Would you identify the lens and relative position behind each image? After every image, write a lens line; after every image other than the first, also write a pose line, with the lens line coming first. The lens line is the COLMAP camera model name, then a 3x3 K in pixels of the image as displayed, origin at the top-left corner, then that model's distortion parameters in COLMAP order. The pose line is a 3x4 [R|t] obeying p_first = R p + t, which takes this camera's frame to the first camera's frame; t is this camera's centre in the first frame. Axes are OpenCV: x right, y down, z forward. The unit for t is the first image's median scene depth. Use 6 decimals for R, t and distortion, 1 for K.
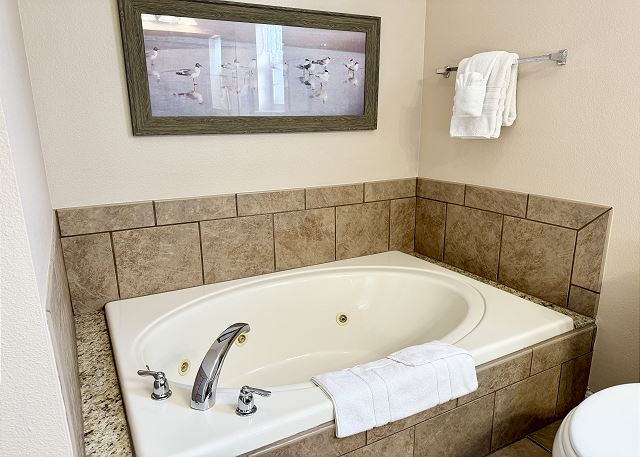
lens RADIAL K [[436.6, 0, 319.2], [0, 436.6, 243.1], [0, 0, 1]] dist [0.027115, -0.018854]
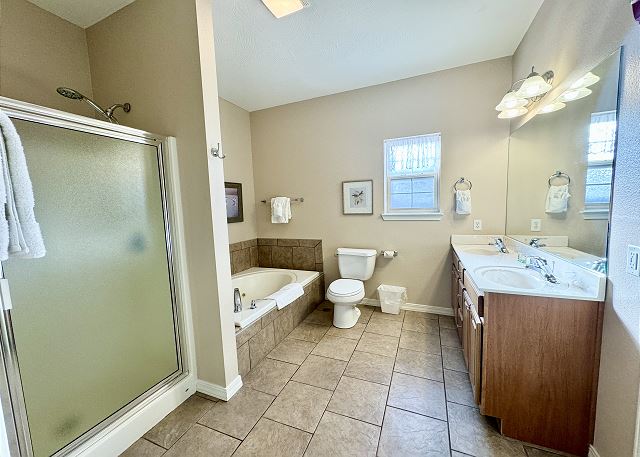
lens RADIAL K [[253.4, 0, 319.2], [0, 253.4, 231.7], [0, 0, 1]] dist [-0.000008, 0.000000]
pose [[0.782586, -0.079810, 0.617405, -0.517918], [0.192208, 0.974271, -0.117690, 0.078905], [-0.592127, 0.210773, 0.777792, -0.514492]]
